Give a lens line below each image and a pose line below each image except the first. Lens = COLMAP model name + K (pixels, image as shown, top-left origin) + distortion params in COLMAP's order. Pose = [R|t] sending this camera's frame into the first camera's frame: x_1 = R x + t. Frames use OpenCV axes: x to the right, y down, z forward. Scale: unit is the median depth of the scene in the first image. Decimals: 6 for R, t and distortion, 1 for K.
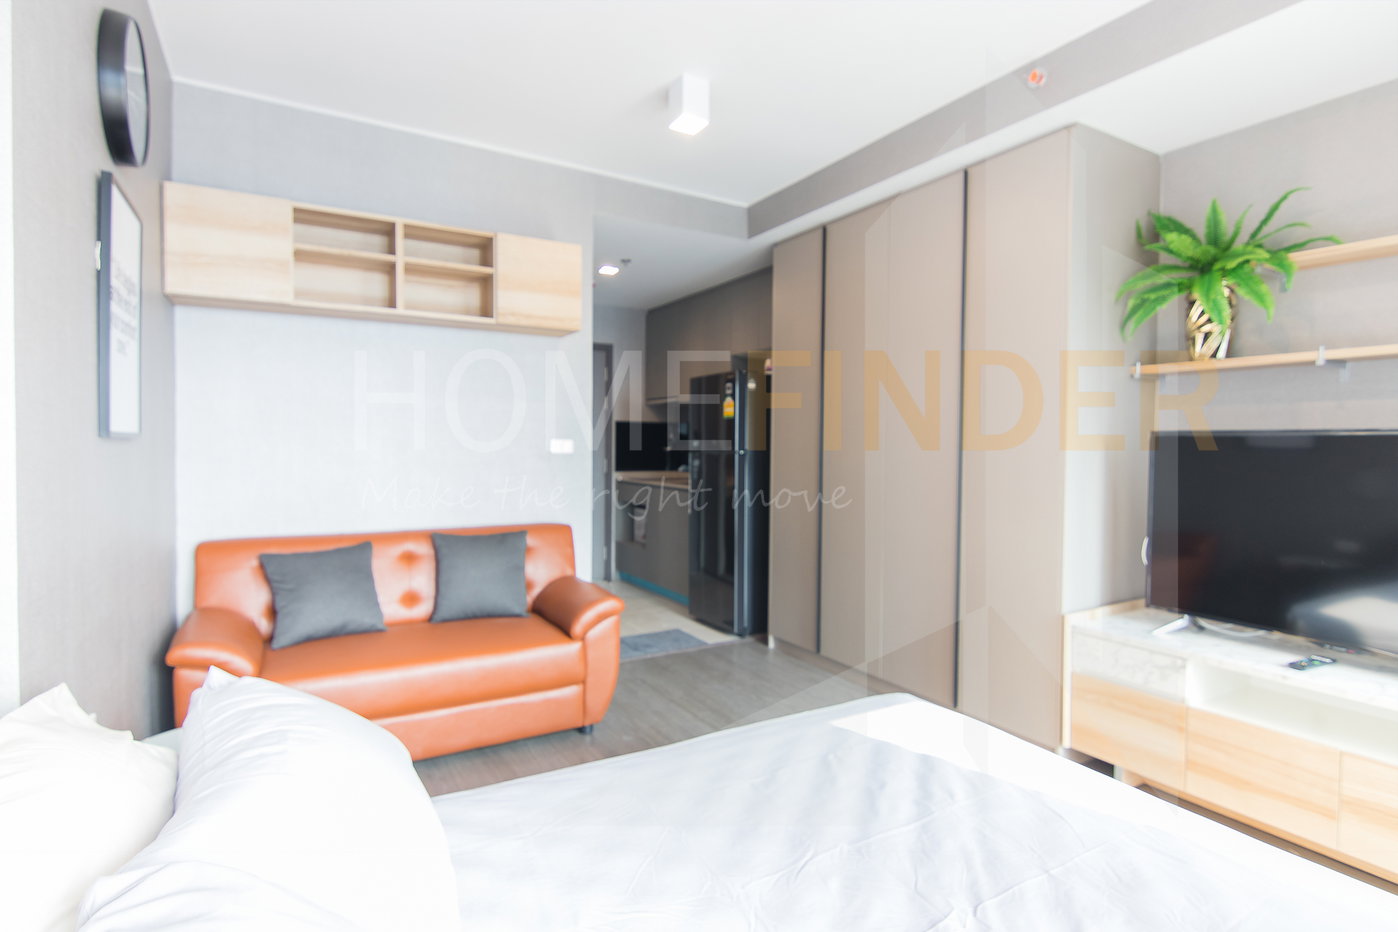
lens RADIAL K [[700.6, 0, 661.9], [0, 700.6, 457.0], [0, 0, 1]] dist [-0.011683, -0.003249]
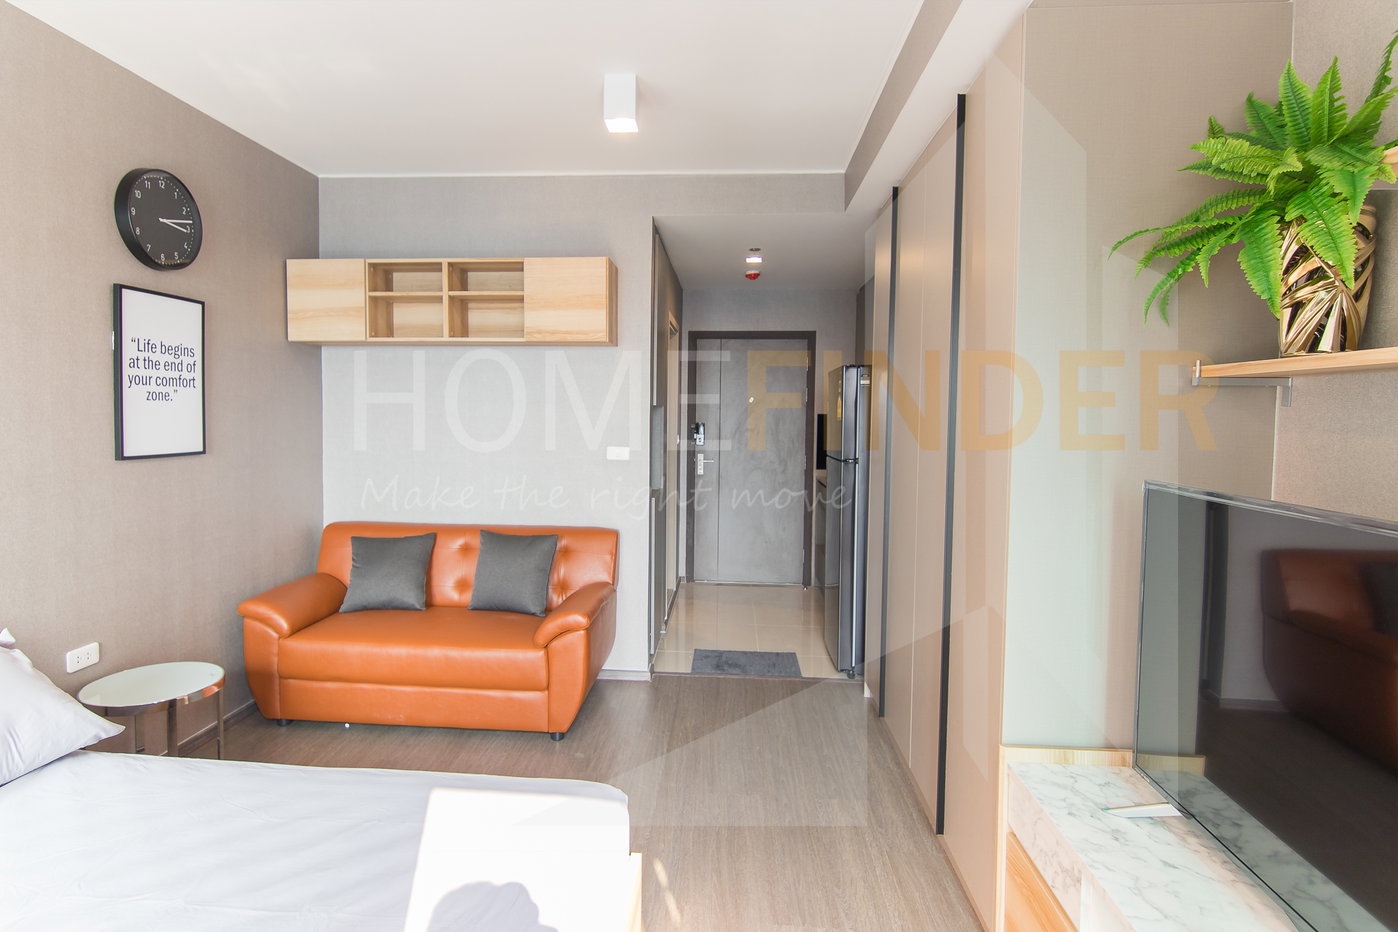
lens RADIAL K [[700.6, 0, 663.6], [0, 700.6, 440.7], [0, 0, 1]] dist [-0.011683, -0.003249]
pose [[0.825039, 0.021701, -0.564659, 0.562410], [-0.013615, 0.999736, 0.018528, -0.062182], [0.564912, -0.007598, 0.825116, 0.233306]]
